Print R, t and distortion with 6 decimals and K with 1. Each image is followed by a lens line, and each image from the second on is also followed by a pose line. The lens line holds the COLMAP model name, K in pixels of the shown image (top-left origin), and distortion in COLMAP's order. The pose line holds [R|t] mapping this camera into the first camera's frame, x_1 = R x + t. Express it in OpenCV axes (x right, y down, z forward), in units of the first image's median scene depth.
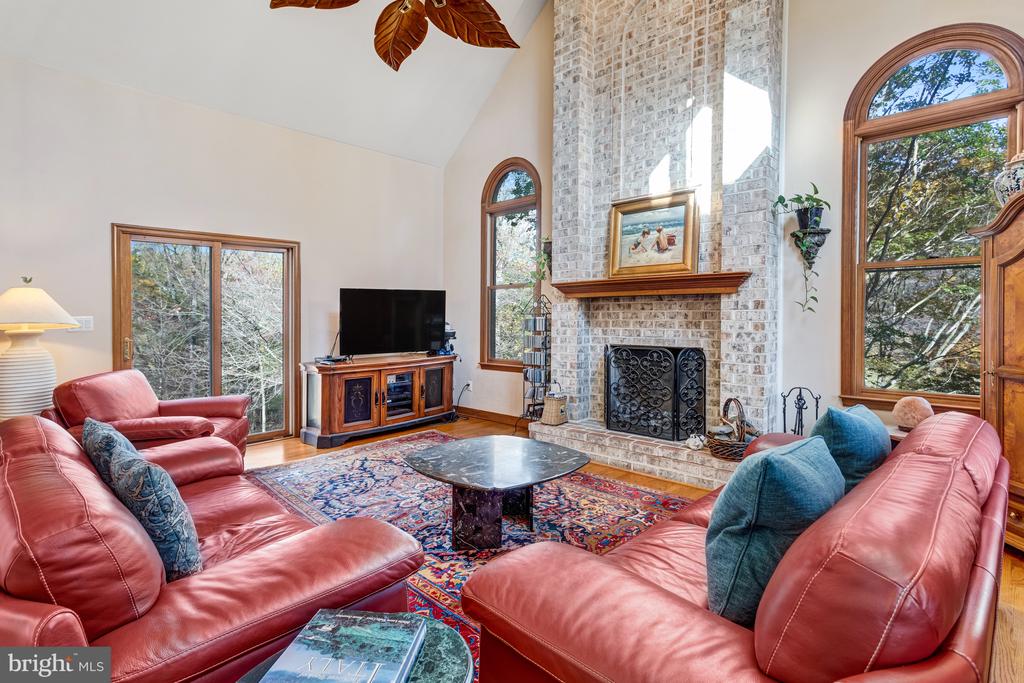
lens RADIAL K [[500.4, 0, 512.5], [0, 500.4, 317.2], [0, 0, 1]] dist [0.002807, 0.000205]
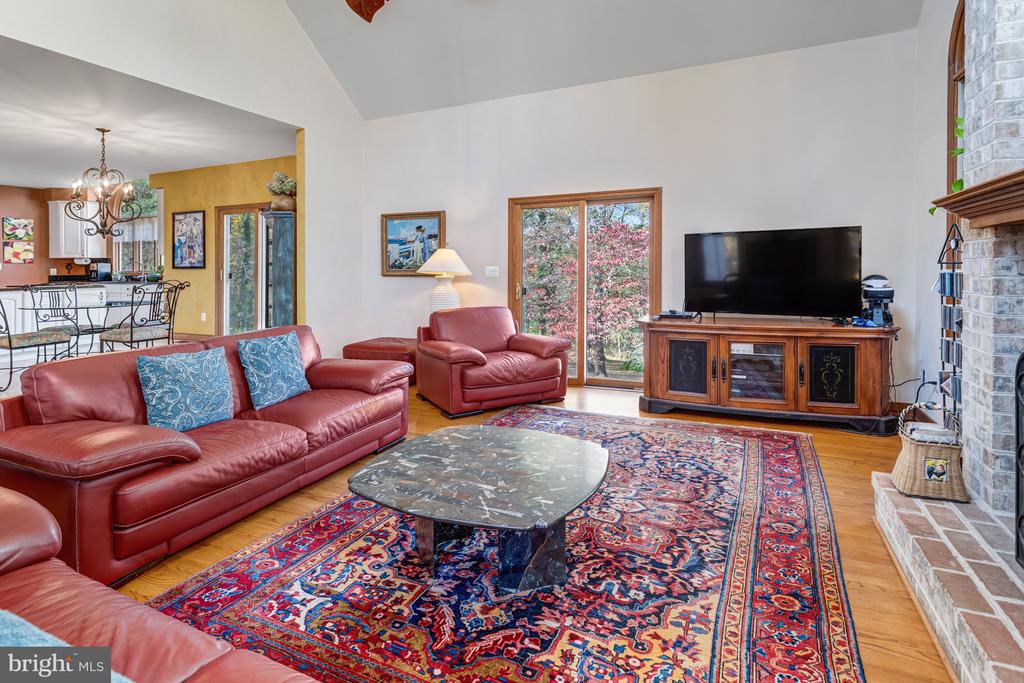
lens RADIAL K [[503.5, 0, 538.2], [0, 503.5, 266.1], [0, 0, 1]] dist [0.003749, 0.000235]
pose [[0.344075, 0.002590, -0.938938, 0.521705], [0.004934, 0.999977, 0.004566, -0.010063], [0.938929, -0.006203, 0.344055, 0.622895]]
